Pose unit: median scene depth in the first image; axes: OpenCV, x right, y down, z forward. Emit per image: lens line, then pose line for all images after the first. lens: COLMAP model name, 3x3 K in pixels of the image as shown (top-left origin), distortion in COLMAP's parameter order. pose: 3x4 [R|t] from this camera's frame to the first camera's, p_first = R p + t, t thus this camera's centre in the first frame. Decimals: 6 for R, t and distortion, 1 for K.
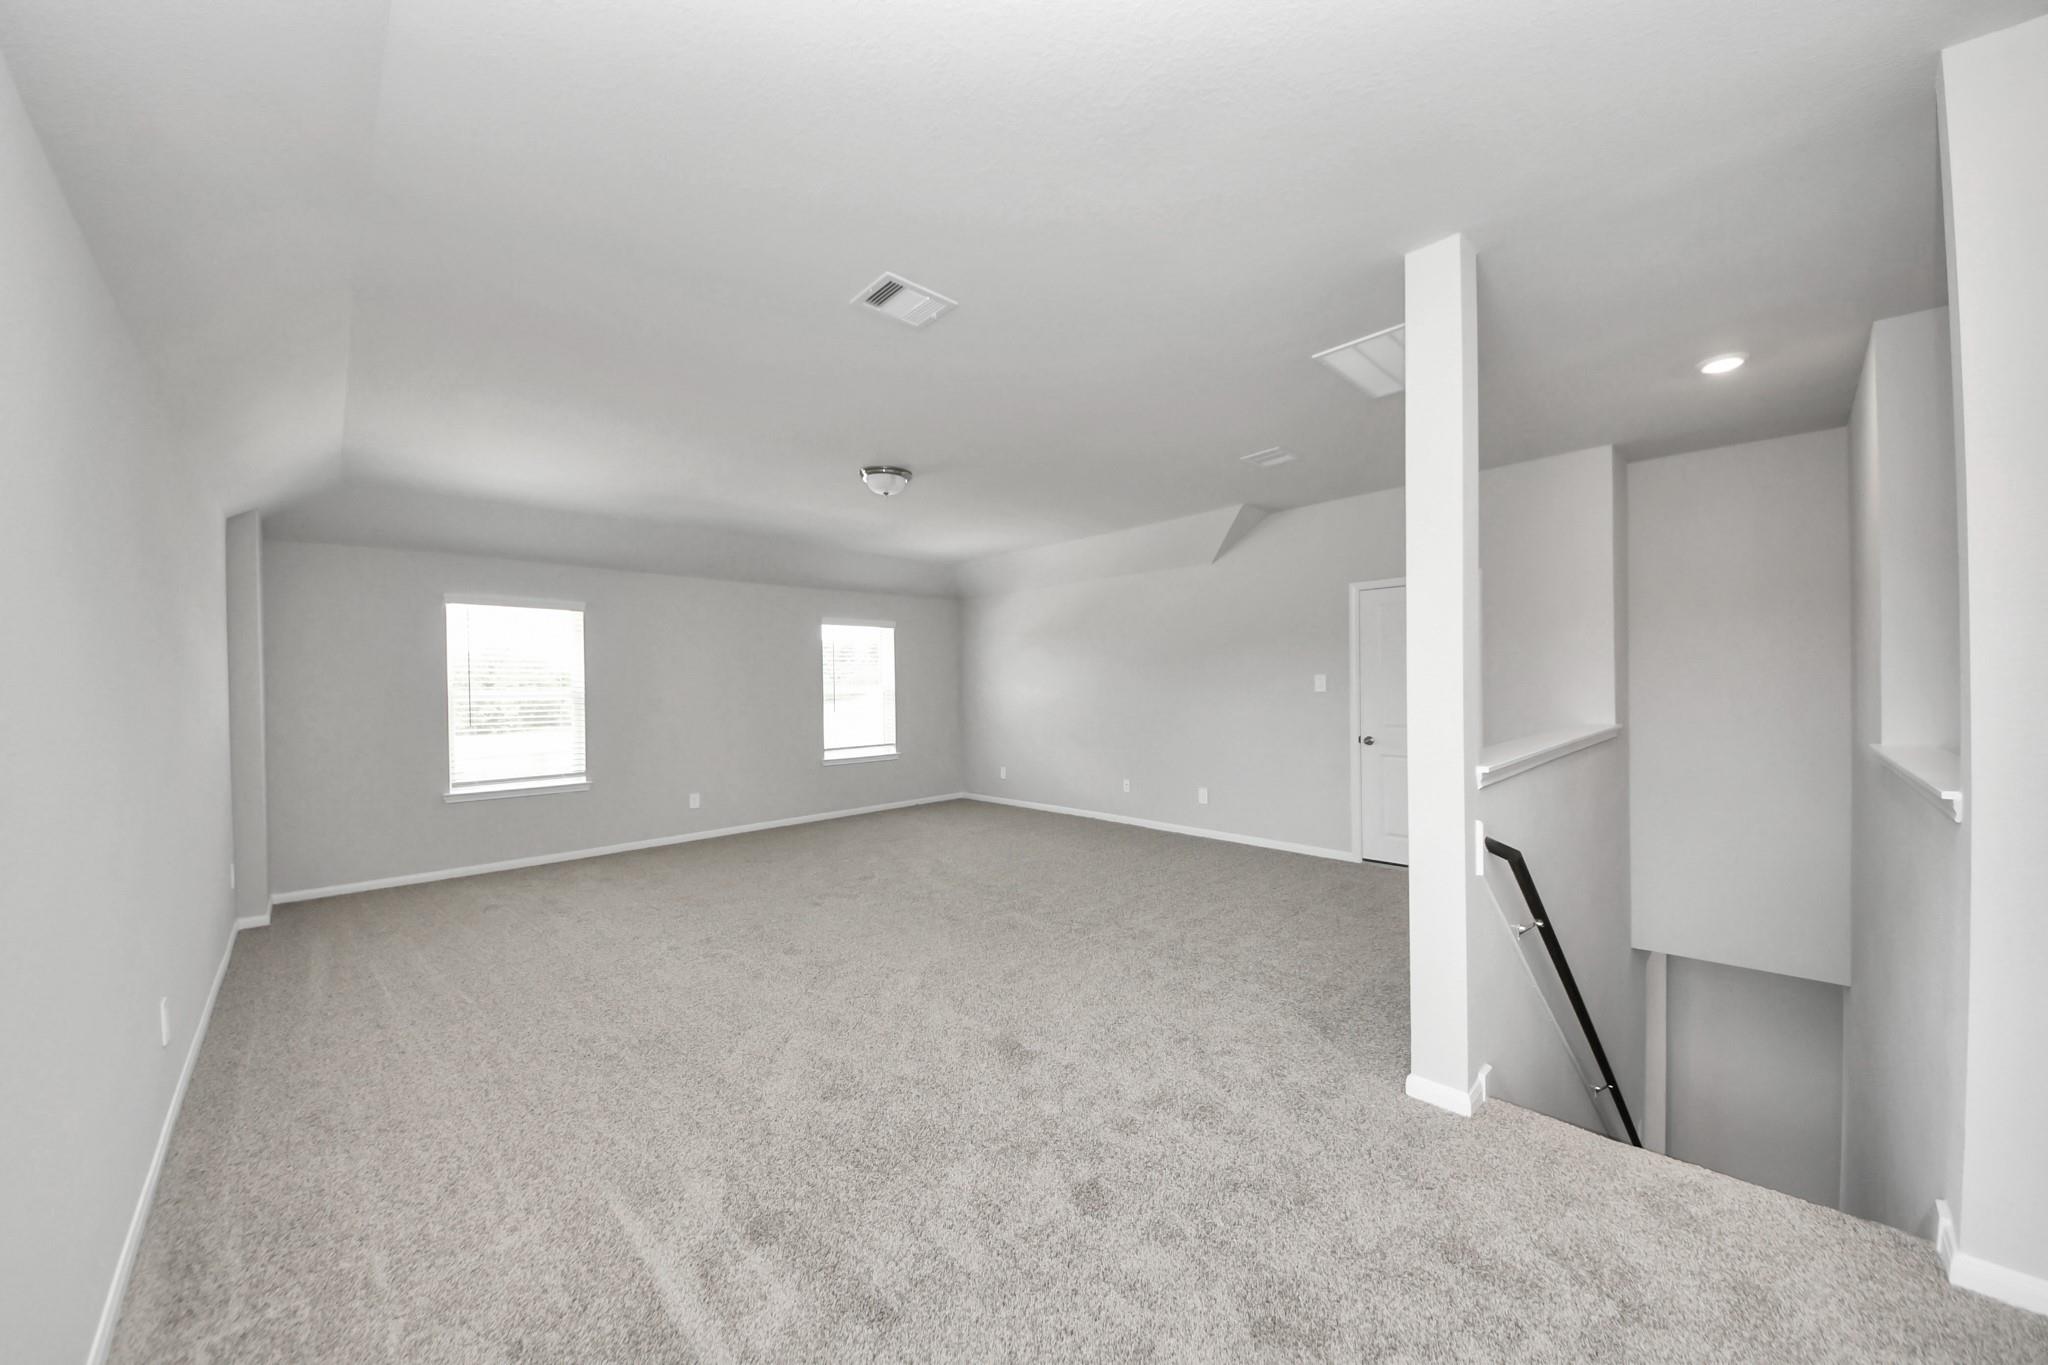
lens RADIAL K [[723.7, 0, 1021.8], [0, 723.7, 685.9], [0, 0, 1]] dist [0.046918, -0.029745]
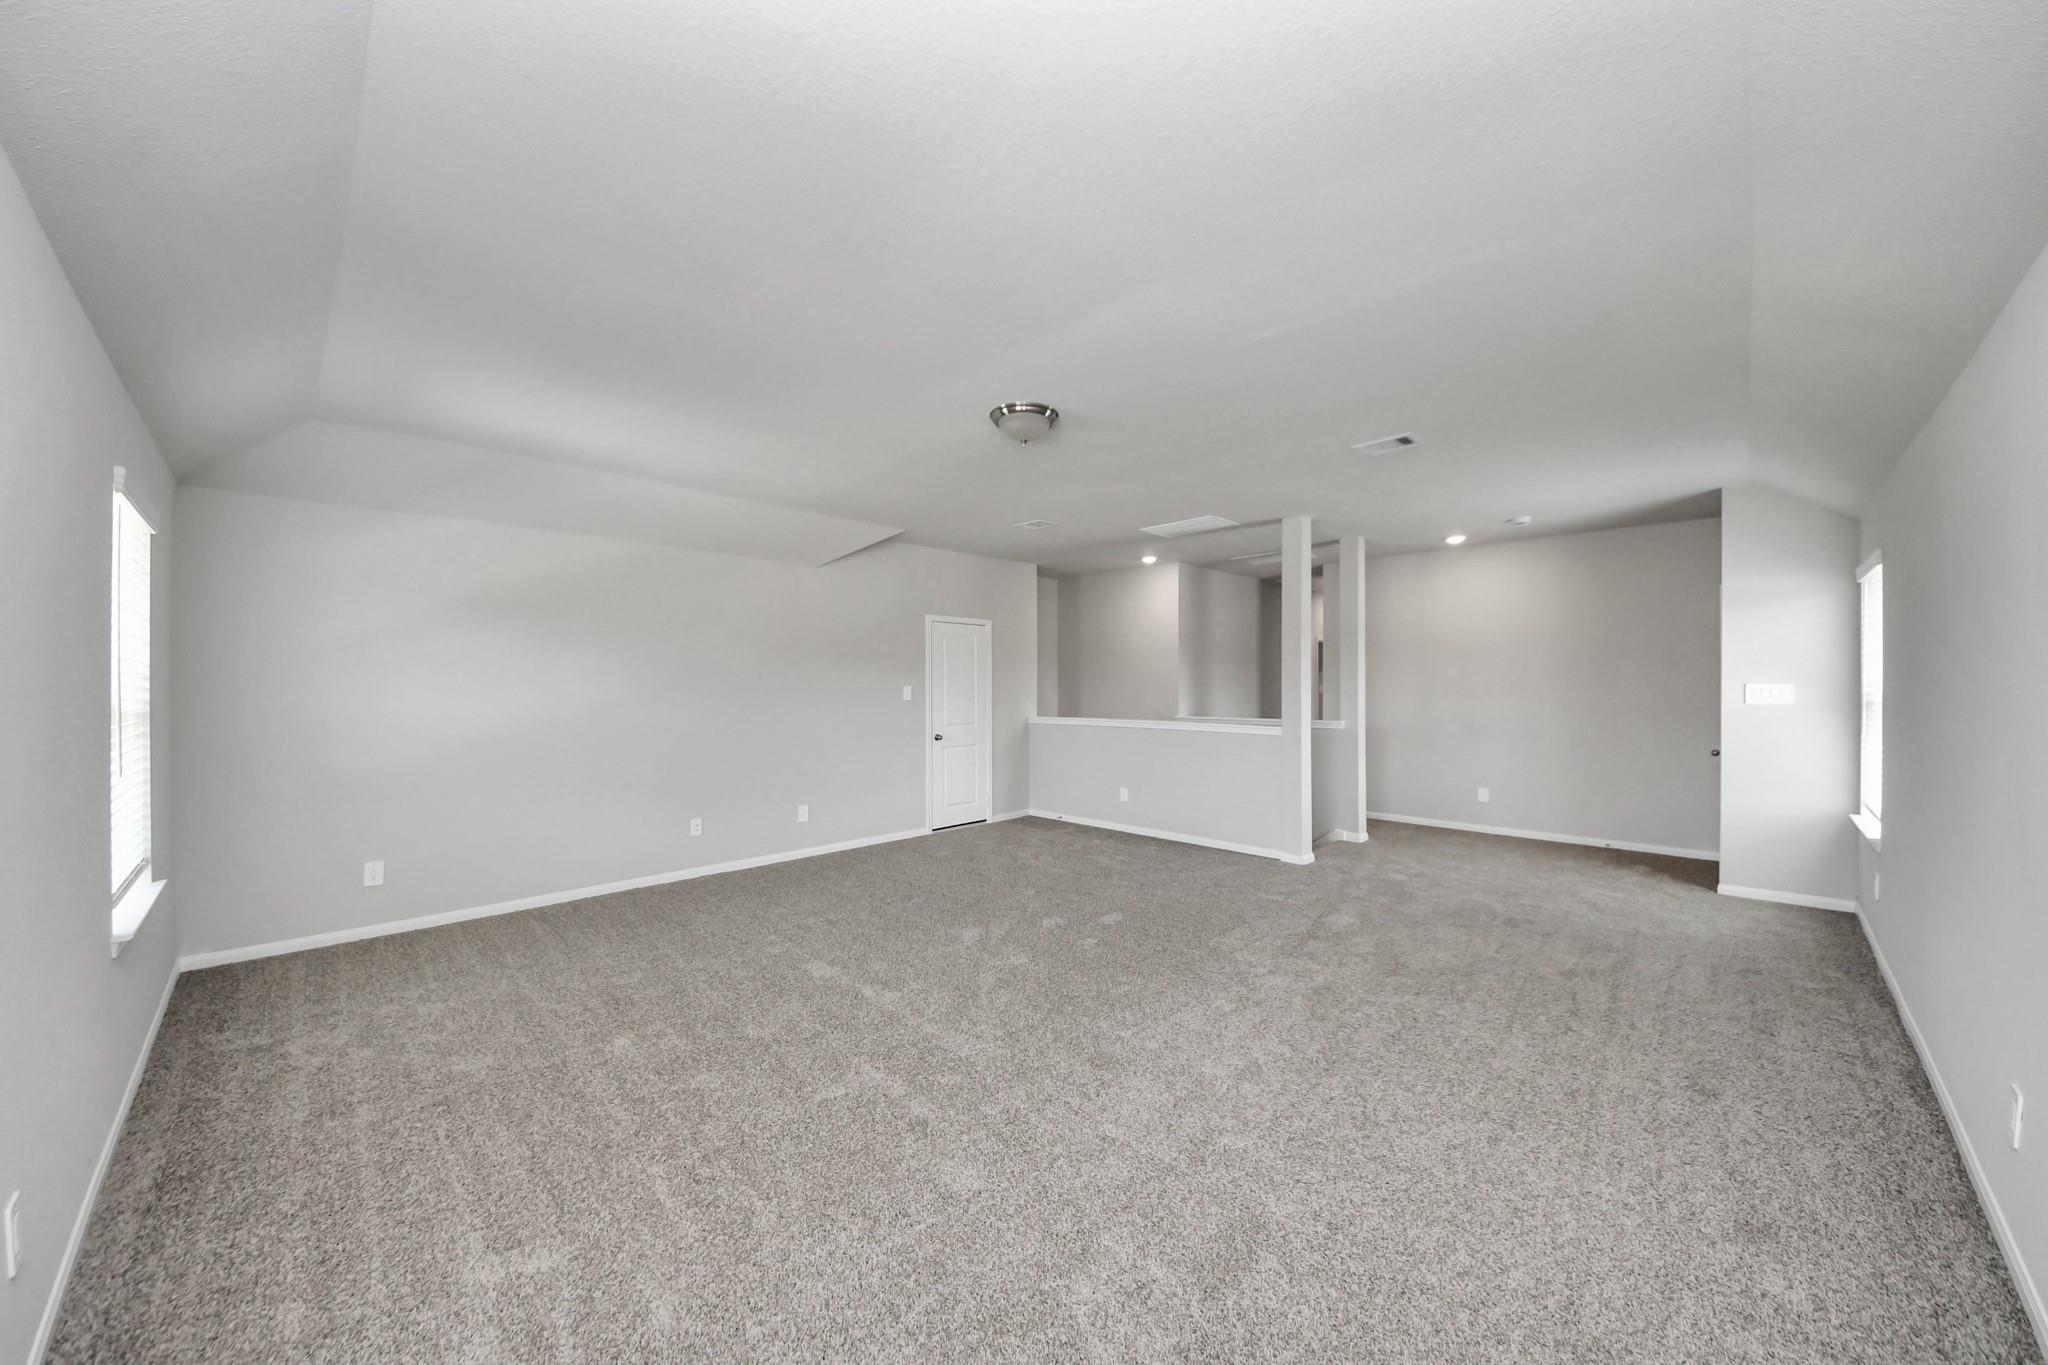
lens RADIAL K [[726.5, 0, 1028.3], [0, 726.5, 689.7], [0, 0, 1]] dist [-0.000442, -0.000468]
pose [[-0.034885, 0.011224, 0.999328, -0.906134], [0.002402, 0.999935, -0.011147, 0.005083], [-0.999388, 0.002012, -0.034910, 0.971833]]
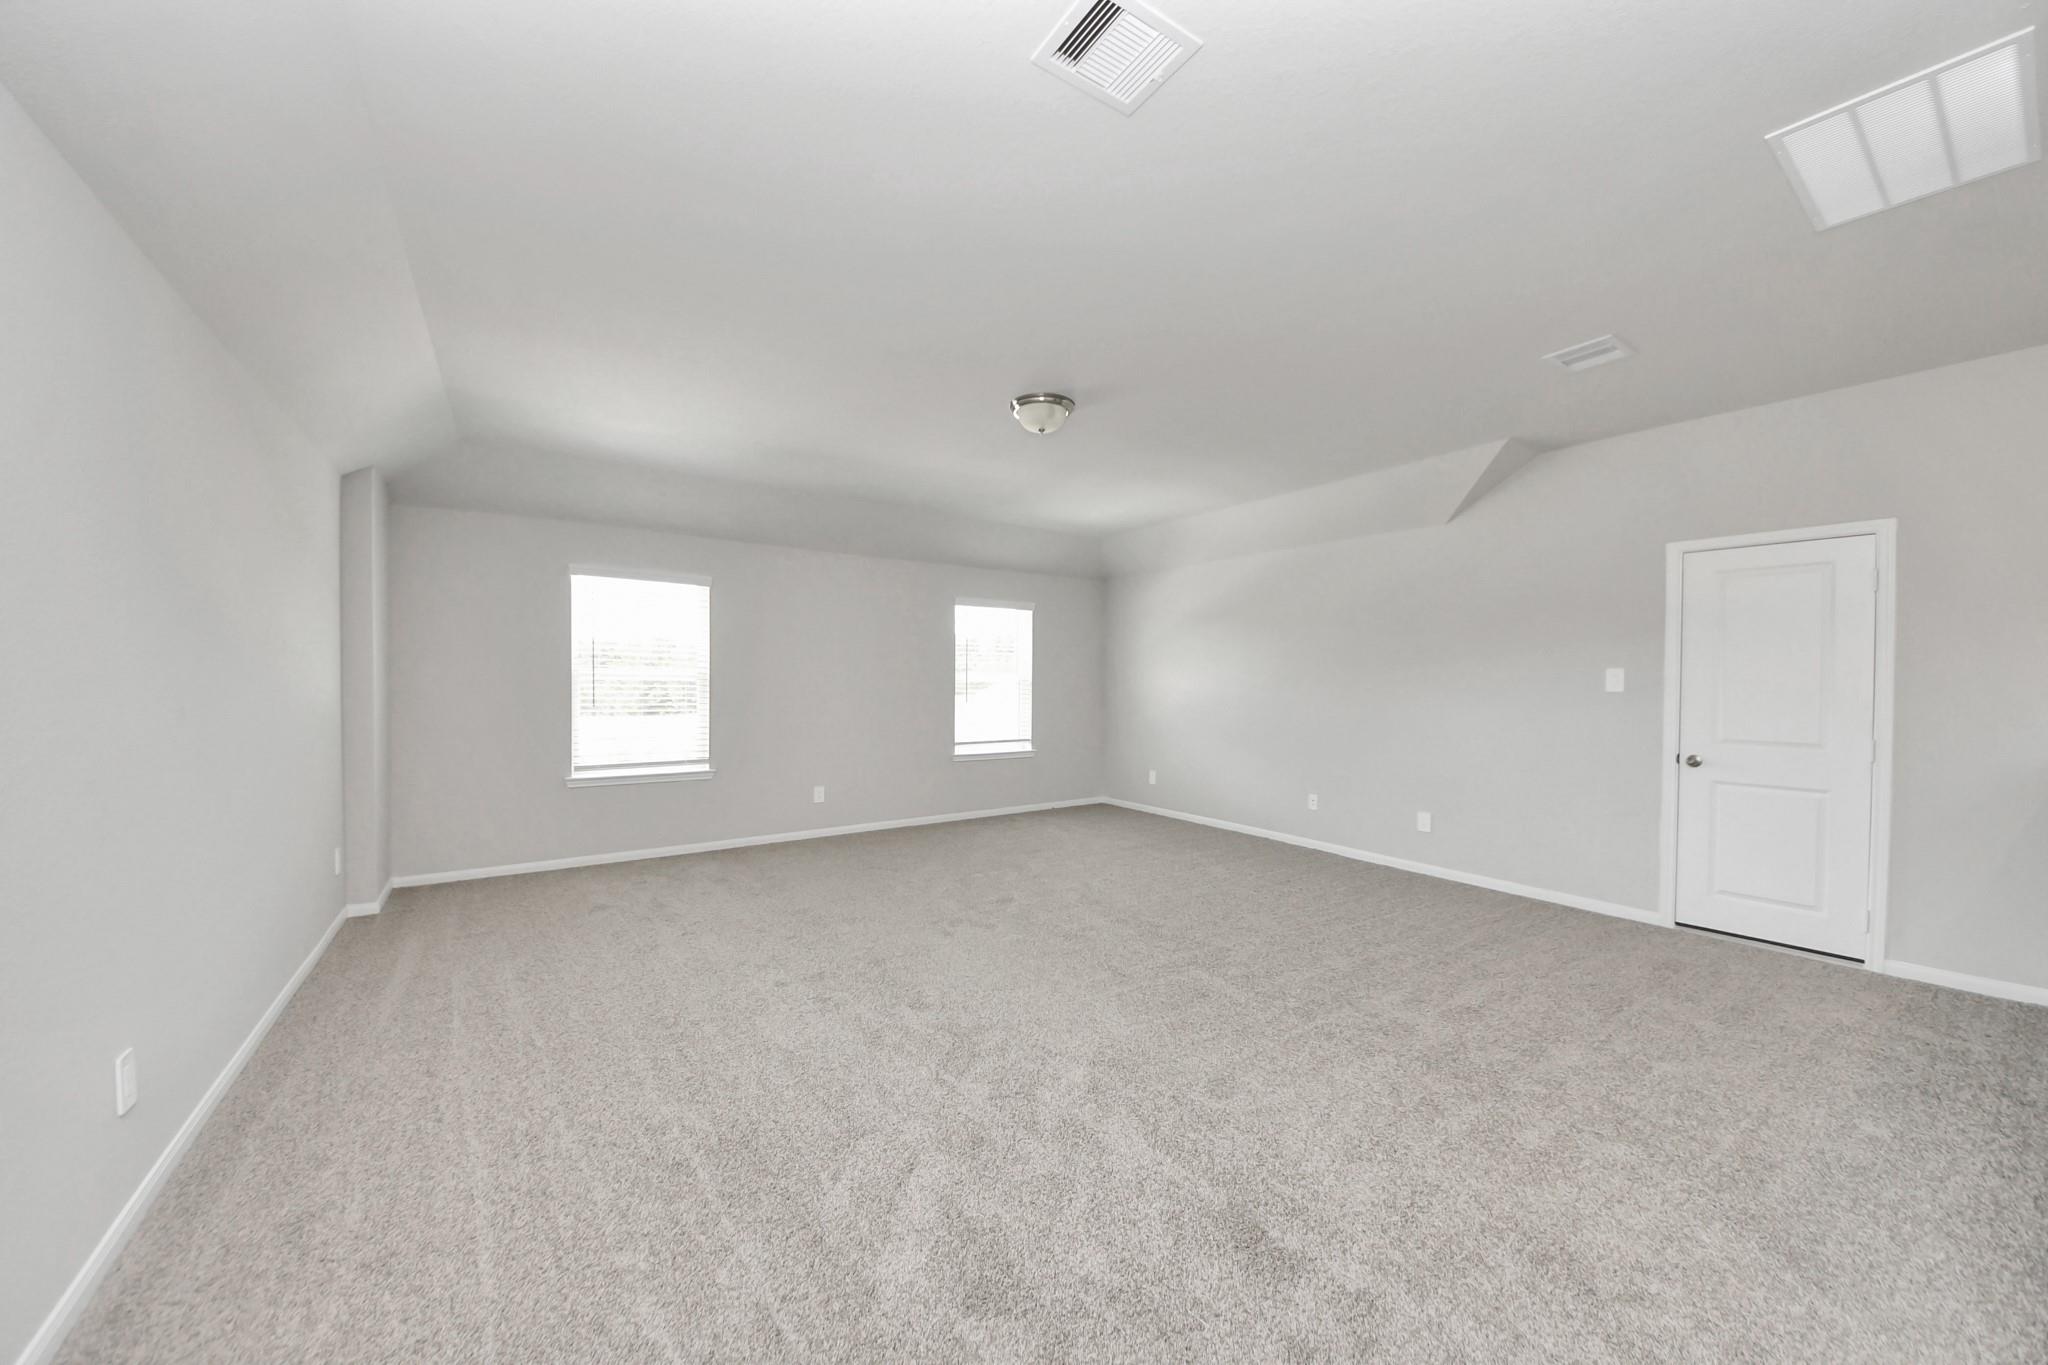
lens RADIAL K [[726.5, 0, 1028.3], [0, 726.5, 689.7], [0, 0, 1]] dist [-0.000442, -0.000468]
pose [[0.987237, 0.024288, -0.157396, -0.069547], [-0.022352, 0.999651, 0.014060, 0.009959], [0.157682, -0.010362, 0.987436, 0.208506]]
